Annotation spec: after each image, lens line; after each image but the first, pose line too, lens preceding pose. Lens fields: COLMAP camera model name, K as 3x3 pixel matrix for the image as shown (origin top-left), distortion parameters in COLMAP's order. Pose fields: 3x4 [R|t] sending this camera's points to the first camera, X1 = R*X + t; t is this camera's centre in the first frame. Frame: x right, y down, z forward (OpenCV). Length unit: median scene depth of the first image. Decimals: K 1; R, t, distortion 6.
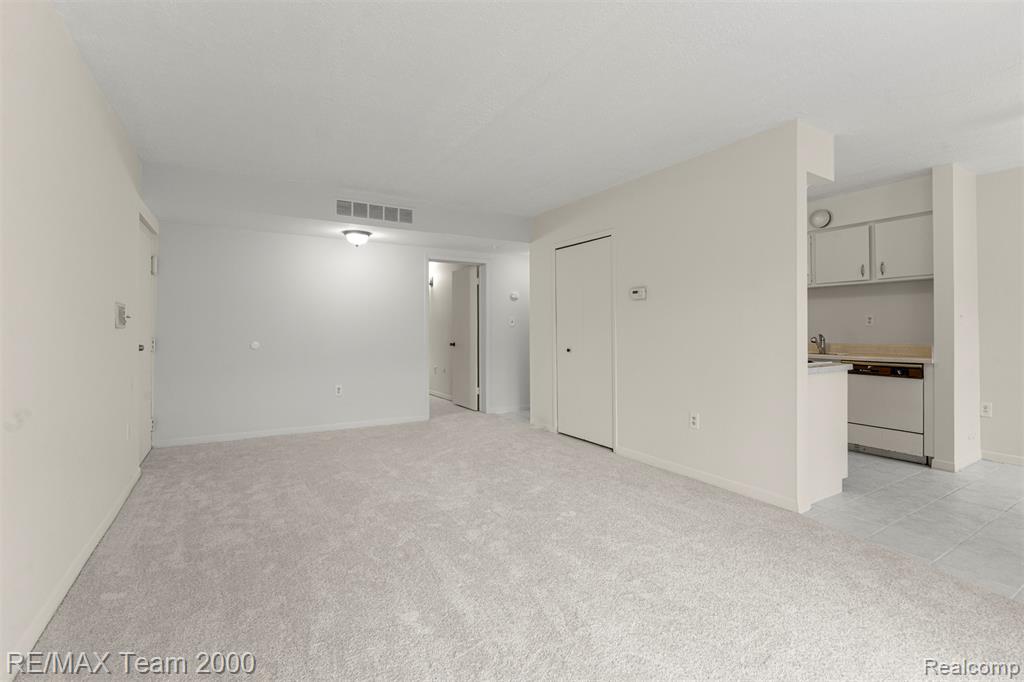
lens RADIAL K [[472.9, 0, 505.0], [0, 472.9, 331.8], [0, 0, 1]] dist [-0.002618, 0.000159]
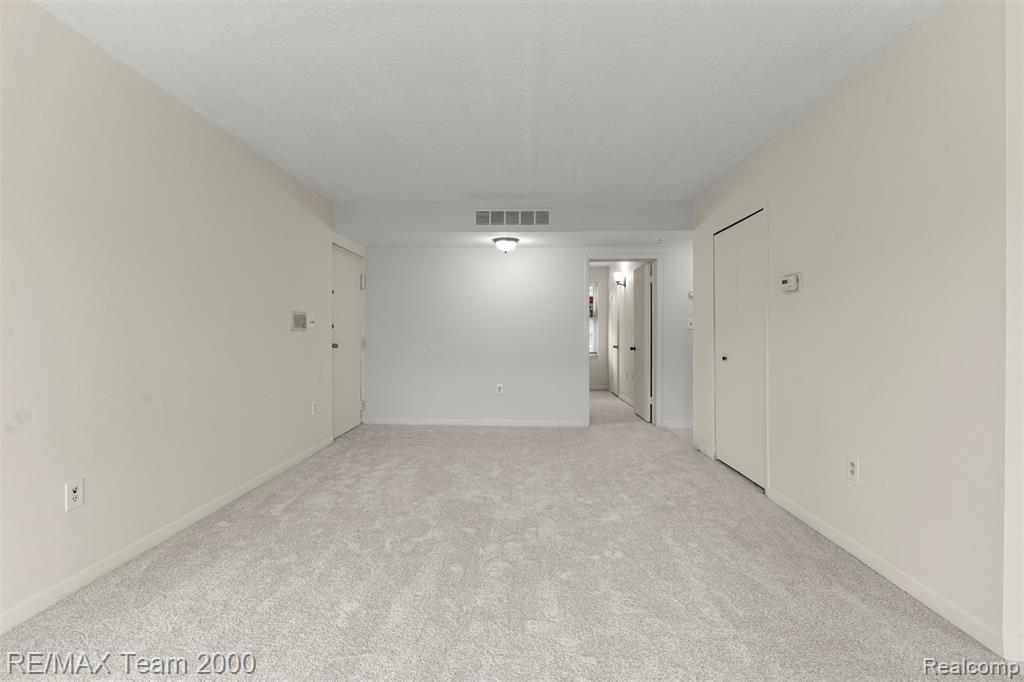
lens RADIAL K [[467.8, 0, 512.0], [0, 467.8, 341.0], [0, 0, 1]] dist [-0.004209, -0.000039]
pose [[0.839196, 0.011733, -0.543702, 0.277252], [-0.005593, 0.999901, 0.012944, 0.000828], [0.543800, -0.007821, 0.839179, 0.143328]]
